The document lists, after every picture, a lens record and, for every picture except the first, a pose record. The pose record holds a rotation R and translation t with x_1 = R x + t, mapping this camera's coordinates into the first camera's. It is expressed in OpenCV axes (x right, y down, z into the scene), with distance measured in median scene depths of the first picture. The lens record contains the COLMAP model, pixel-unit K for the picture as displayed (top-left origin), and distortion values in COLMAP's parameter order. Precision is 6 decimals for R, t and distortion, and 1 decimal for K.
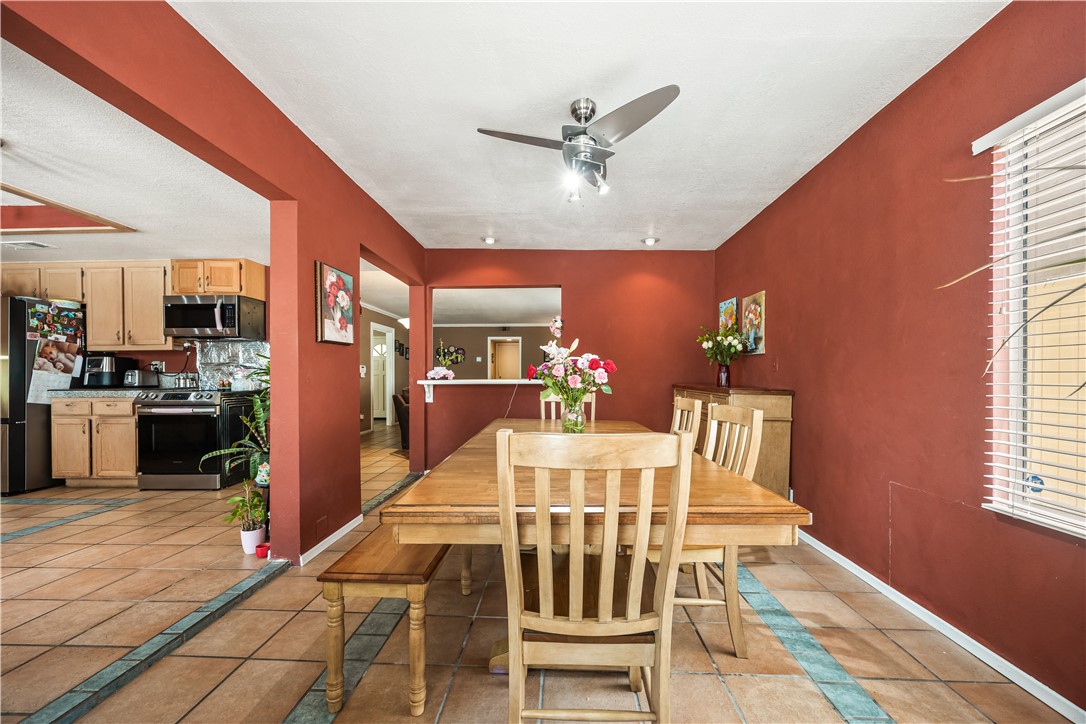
lens RADIAL K [[421.5, 0, 552.9], [0, 421.5, 379.3], [0, 0, 1]] dist [-0.005317, 0.000201]
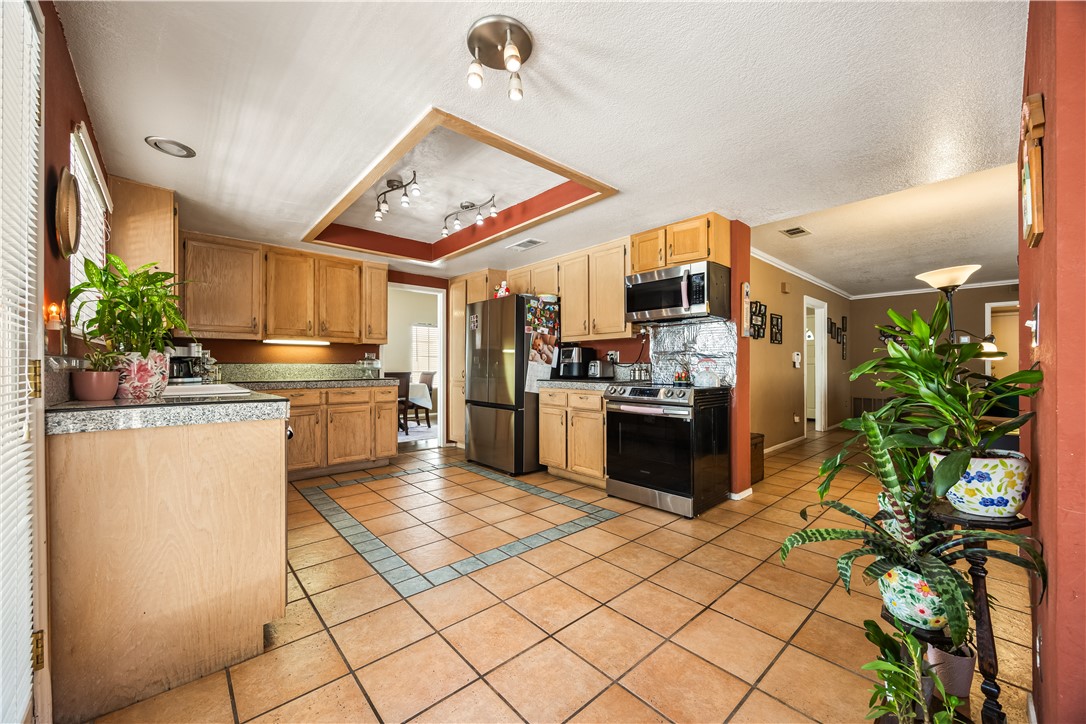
lens RADIAL K [[421.5, 0, 544.4], [0, 421.5, 363.1], [0, 0, 1]] dist [-0.005317, 0.000201]
pose [[0.685680, -0.002224, -0.727899, -0.397486], [-0.005551, 0.999950, -0.008283, -0.008111], [0.727882, 0.009720, 0.685634, 0.267203]]
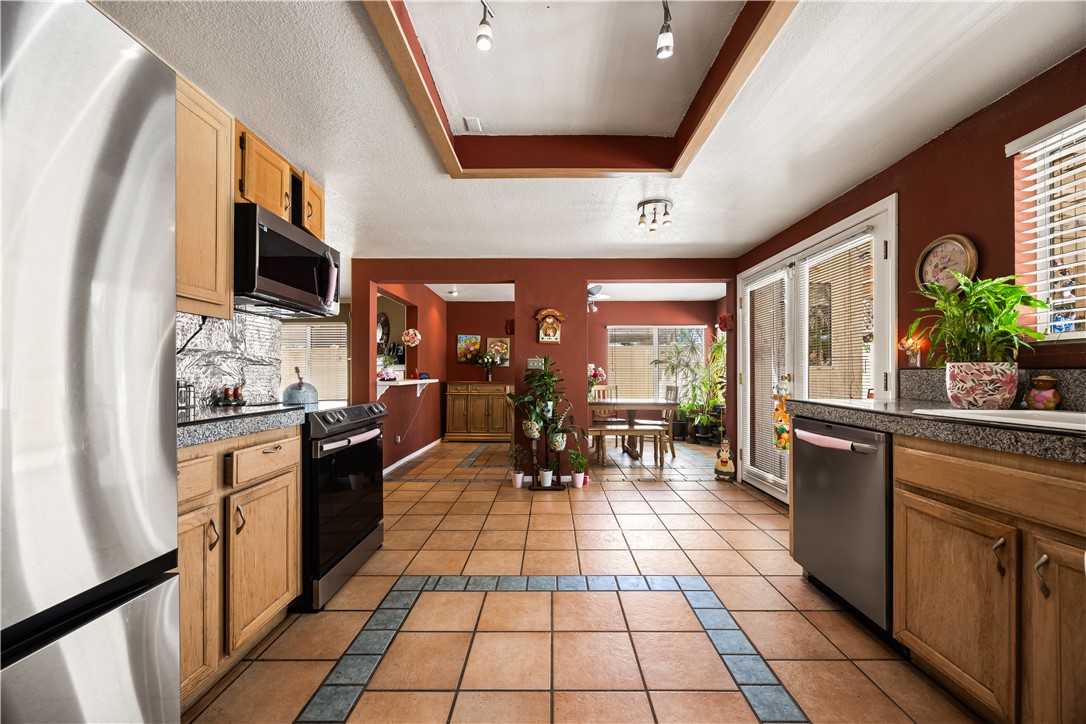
lens RADIAL K [[421.5, 0, 548.5], [0, 421.5, 369.3], [0, 0, 1]] dist [-0.005317, 0.000201]
pose [[-0.035974, 0.014303, 0.999250, -1.395525], [0.006037, 0.999882, -0.014094, -0.010116], [-0.999334, 0.005526, -0.036056, 0.698059]]
